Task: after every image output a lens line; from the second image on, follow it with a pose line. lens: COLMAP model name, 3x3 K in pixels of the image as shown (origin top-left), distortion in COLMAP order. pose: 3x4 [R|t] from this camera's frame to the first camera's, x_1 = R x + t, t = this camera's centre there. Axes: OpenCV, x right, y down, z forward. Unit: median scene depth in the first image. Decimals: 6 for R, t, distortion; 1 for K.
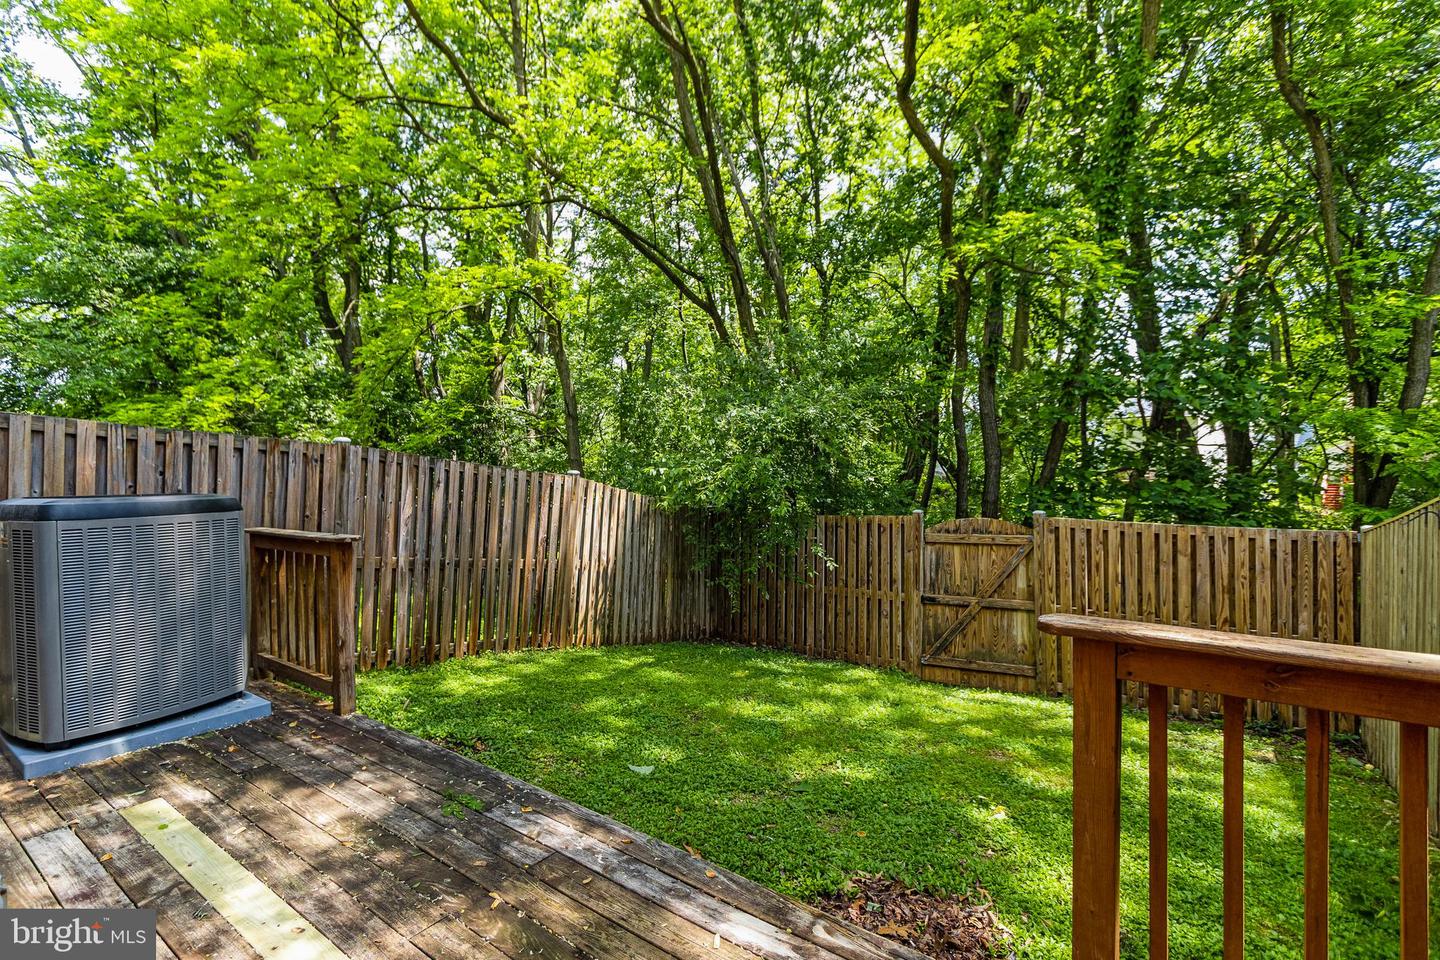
lens RADIAL K [[662.1, 0, 720.0], [0, 662.1, 480.0], [0, 0, 1]] dist [-0.001343, -0.000193]
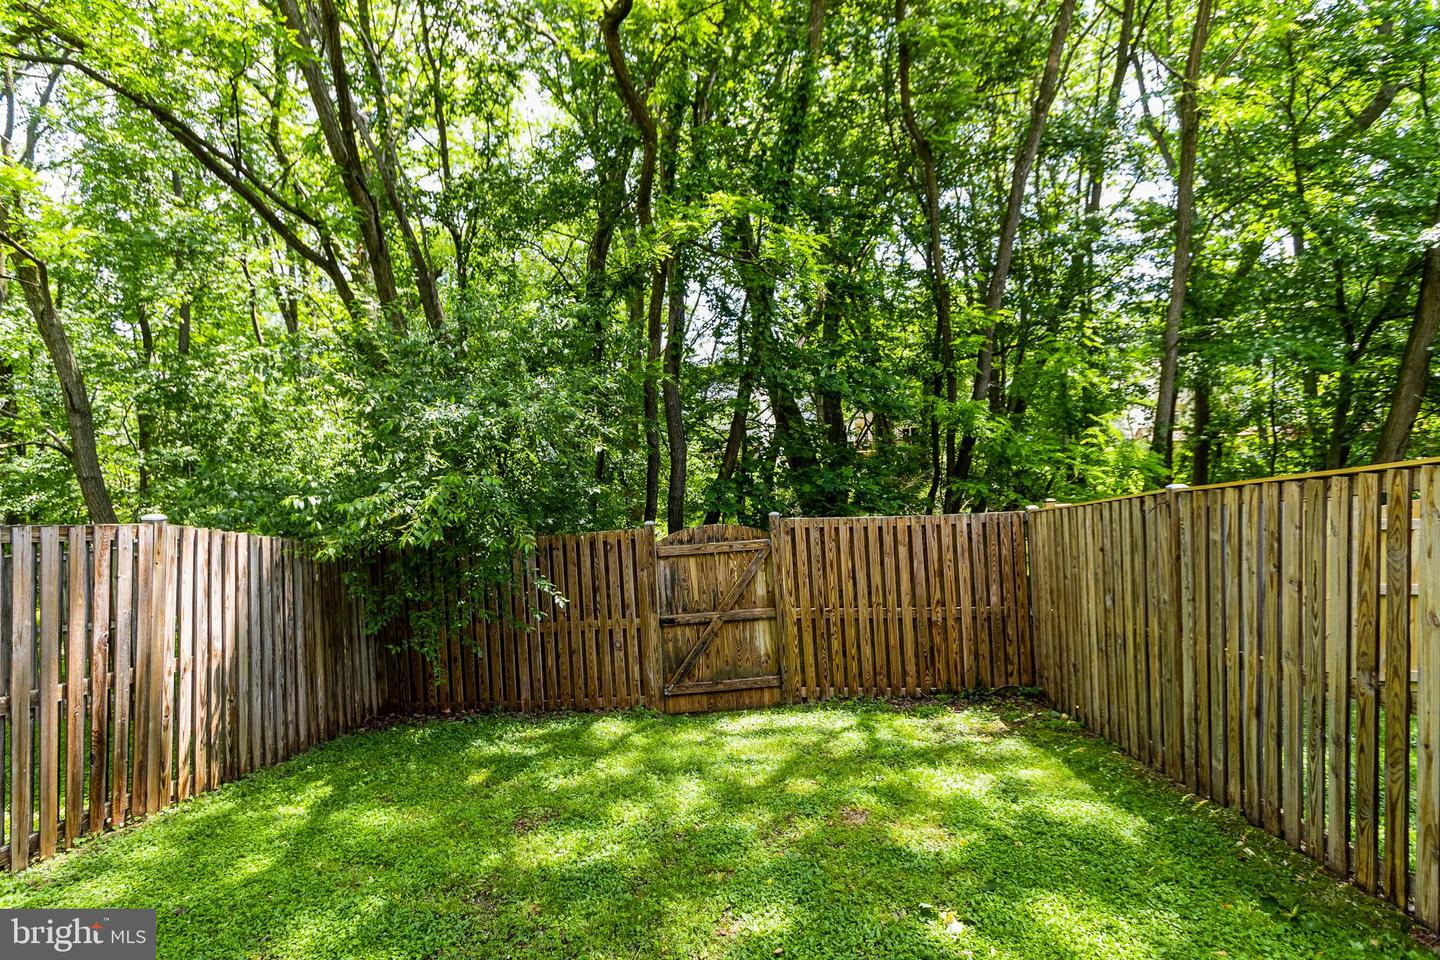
lens RADIAL K [[699.9, 0, 720.0], [0, 699.9, 480.0], [0, 0, 1]] dist [0.000086, -0.000905]
pose [[0.853631, -0.061475, 0.517238, -0.103844], [0.053383, 0.998107, 0.030527, -0.035313], [-0.518136, 0.001553, 0.855297, 0.183575]]
